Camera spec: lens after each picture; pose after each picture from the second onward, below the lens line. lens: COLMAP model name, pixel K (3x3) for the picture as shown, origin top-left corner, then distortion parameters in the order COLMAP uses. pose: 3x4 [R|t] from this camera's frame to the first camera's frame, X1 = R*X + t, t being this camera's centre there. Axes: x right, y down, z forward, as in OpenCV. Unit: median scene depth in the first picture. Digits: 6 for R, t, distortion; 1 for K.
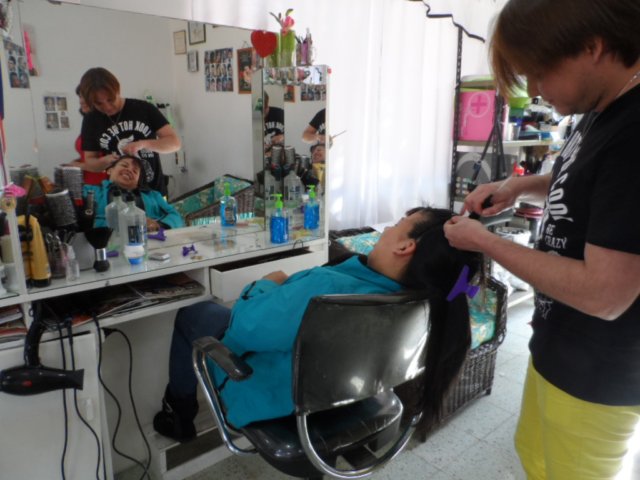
lens RADIAL K [[491.9, 0, 317.8], [0, 491.9, 236.7], [0, 0, 1]] dist [-0.005926, 0.011776]
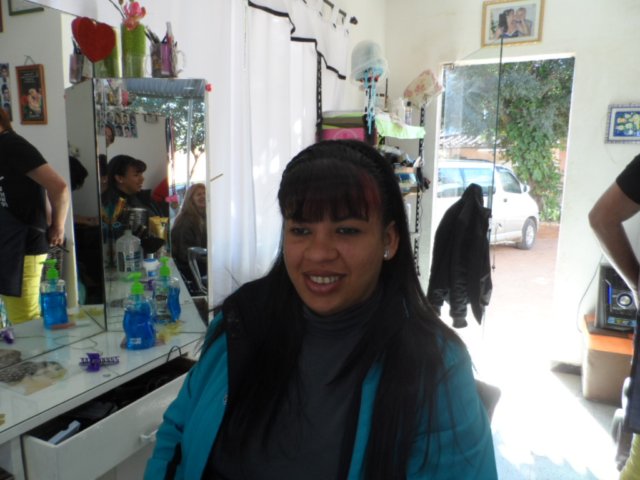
lens RADIAL K [[491.9, 0, 317.8], [0, 491.9, 236.7], [0, 0, 1]] dist [-0.005926, 0.011776]
pose [[0.917237, -0.055873, 0.394403, -0.075028], [0.087130, 0.994279, -0.061779, -0.052983], [-0.388695, 0.091031, 0.916859, 0.227819]]
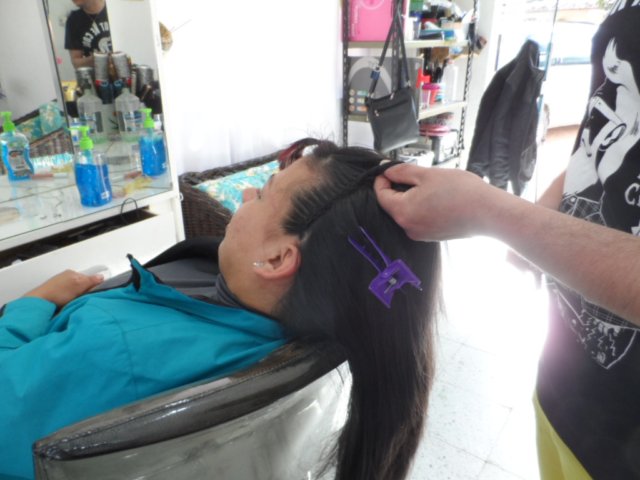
lens RADIAL K [[489.3, 0, 311.7], [0, 489.3, 230.9], [0, 0, 1]] dist [-0.004676, 0.002793]
pose [[0.973386, -0.096854, 0.207701, 0.037734], [0.065449, 0.986044, 0.153080, -0.022069], [-0.219629, -0.135412, 0.966140, 0.228587]]
